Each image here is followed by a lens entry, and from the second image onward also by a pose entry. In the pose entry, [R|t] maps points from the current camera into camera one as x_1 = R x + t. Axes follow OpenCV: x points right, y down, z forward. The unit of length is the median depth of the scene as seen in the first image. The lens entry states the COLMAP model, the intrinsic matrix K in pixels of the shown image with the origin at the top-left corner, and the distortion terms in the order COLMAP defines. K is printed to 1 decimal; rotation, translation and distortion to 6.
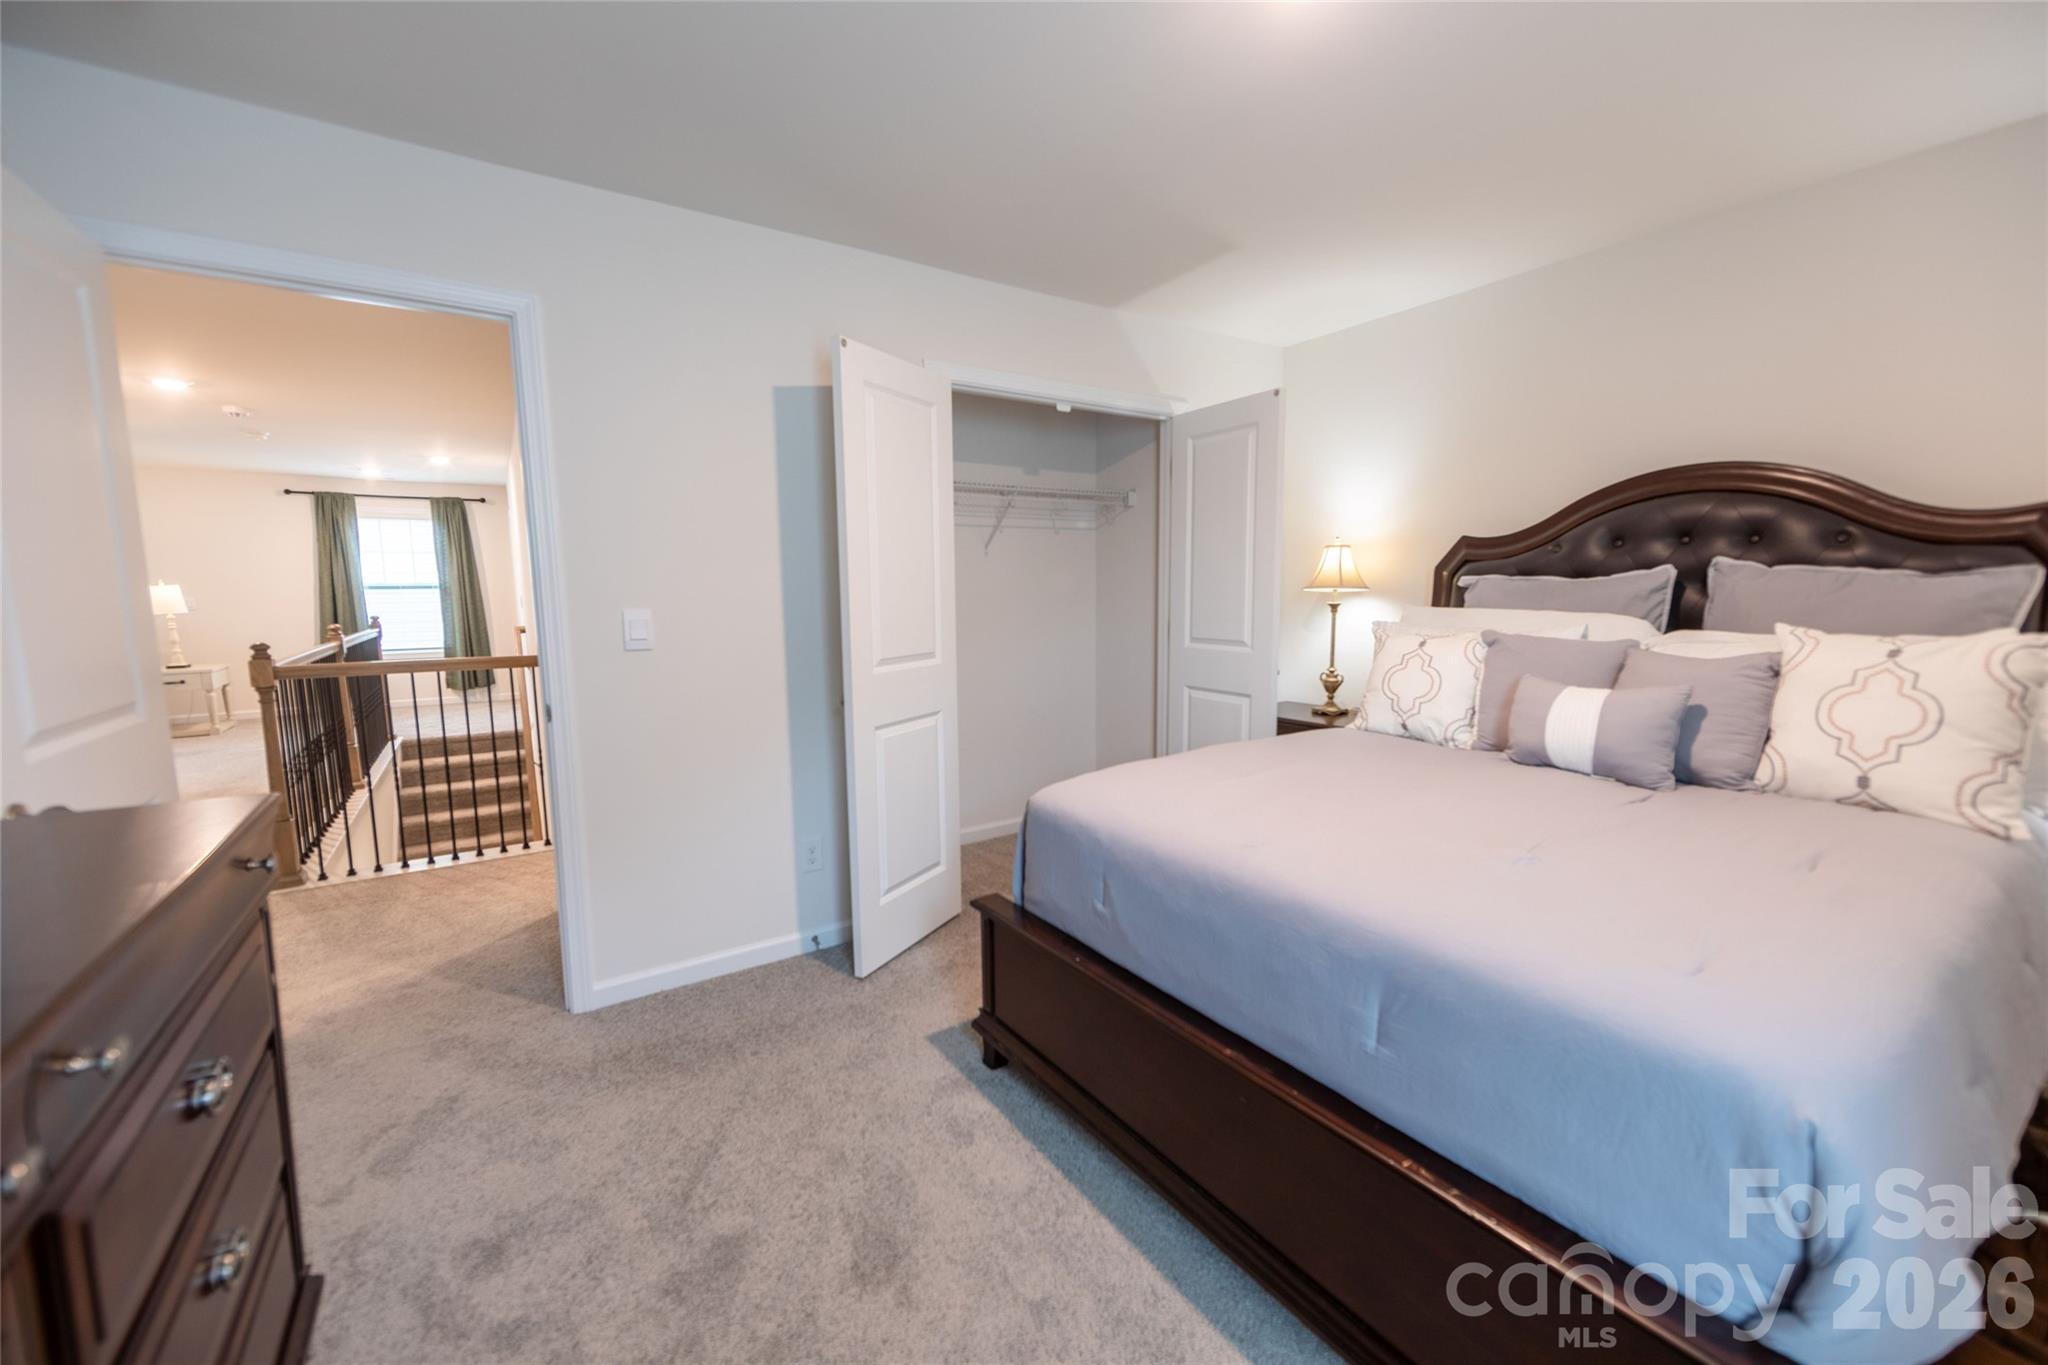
lens RADIAL K [[791.4, 0, 1032.2], [0, 791.4, 696.6], [0, 0, 1]] dist [0.000060, 0.000050]
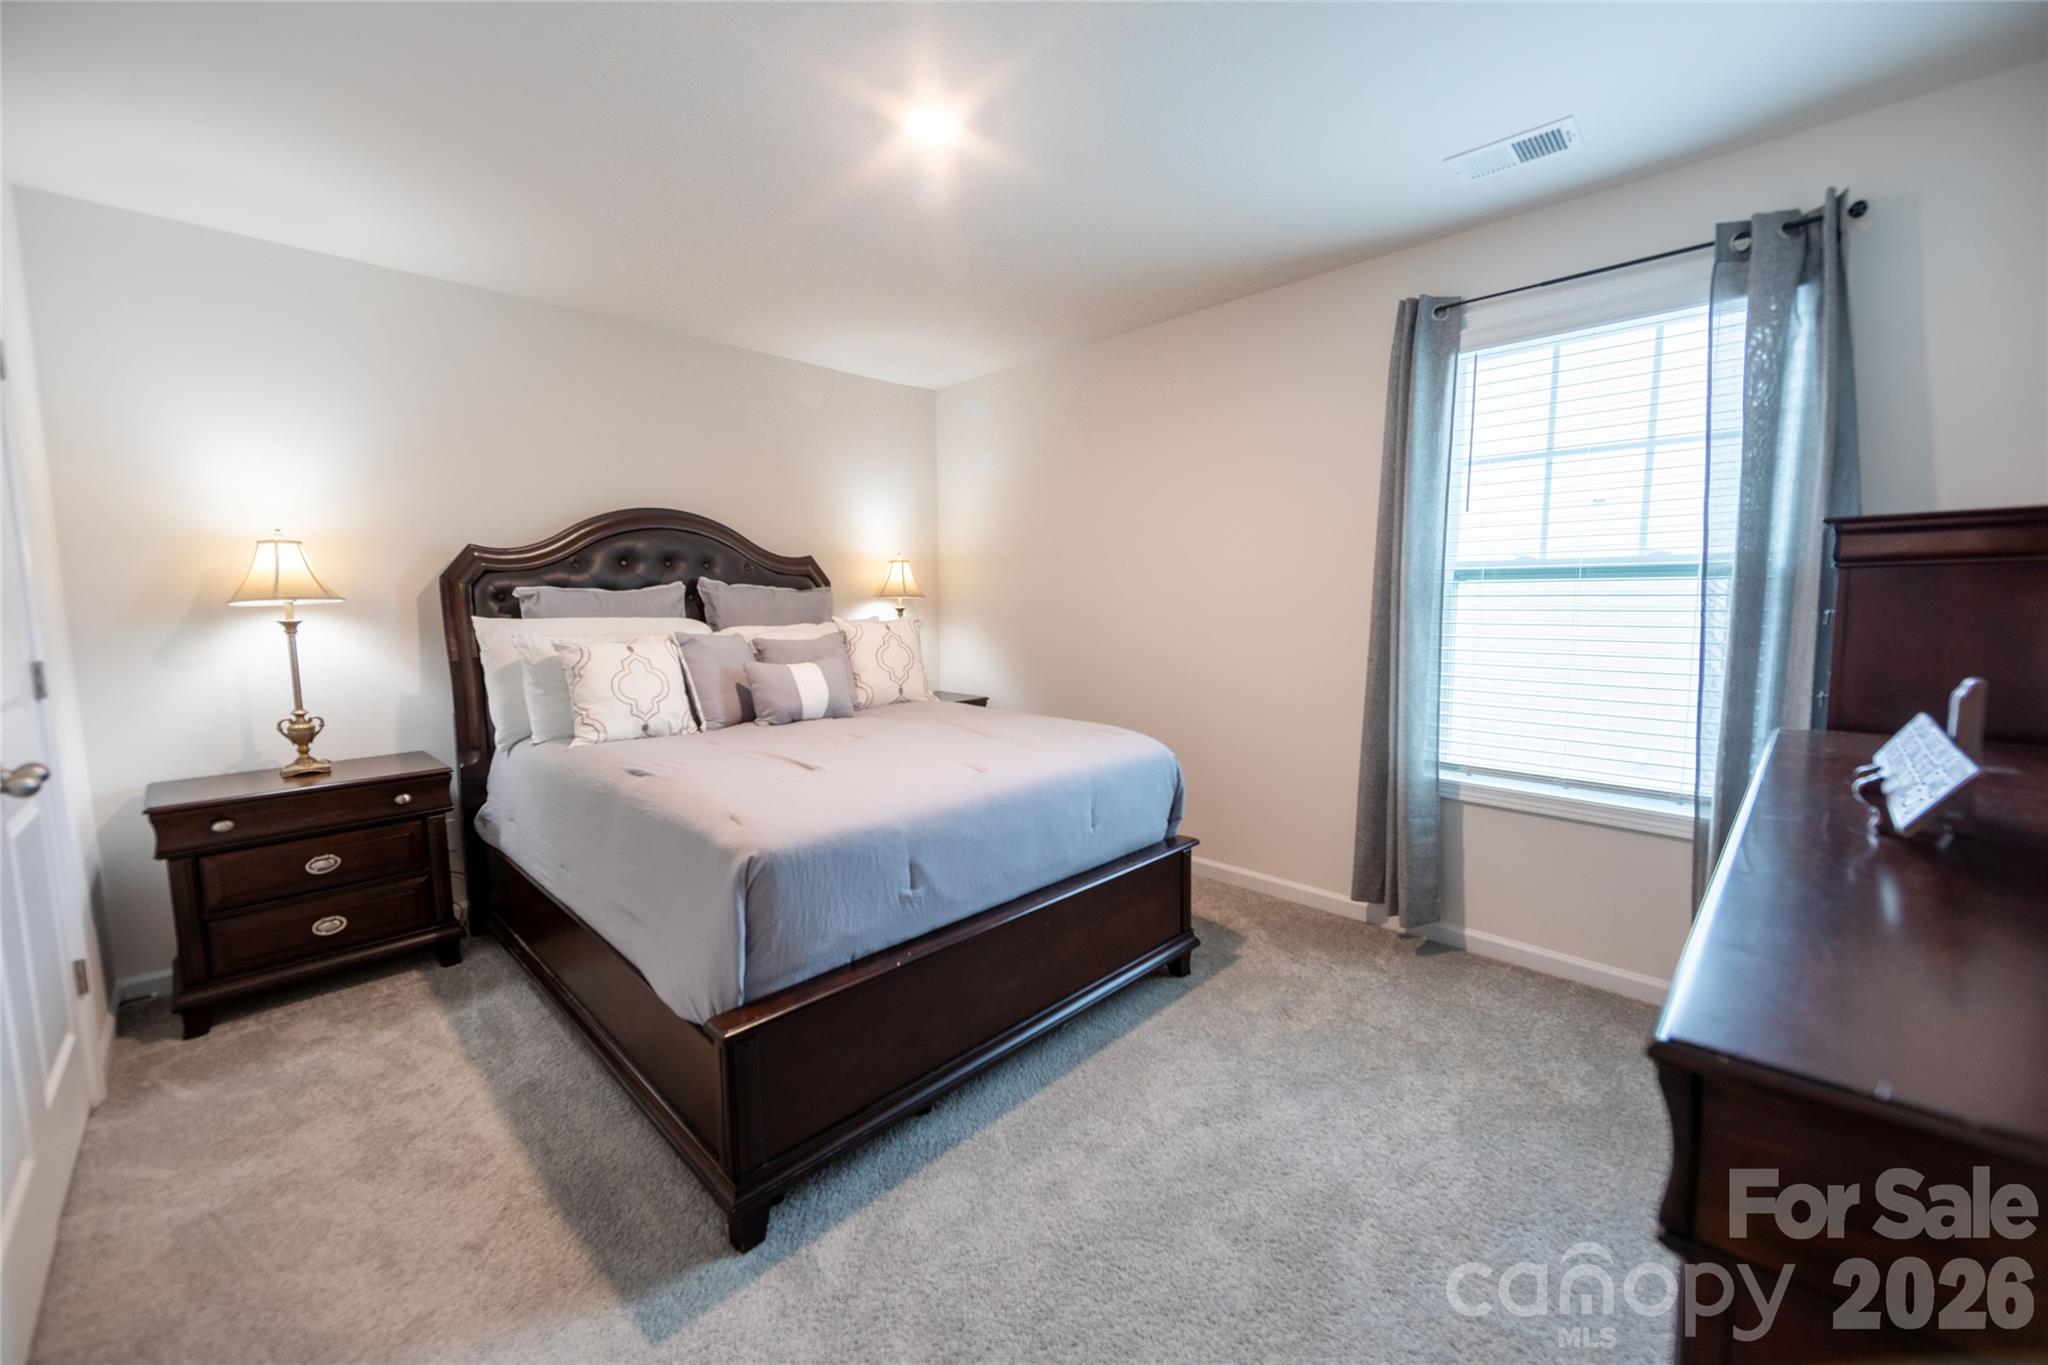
lens RADIAL K [[791.4, 0, 1032.2], [0, 791.4, 696.6], [0, 0, 1]] dist [0.000060, 0.000050]
pose [[-0.229084, -0.115199, 0.966566, -0.709323], [0.138943, 0.978935, 0.149604, -0.095639], [-0.963439, 0.168570, -0.208252, 0.760132]]
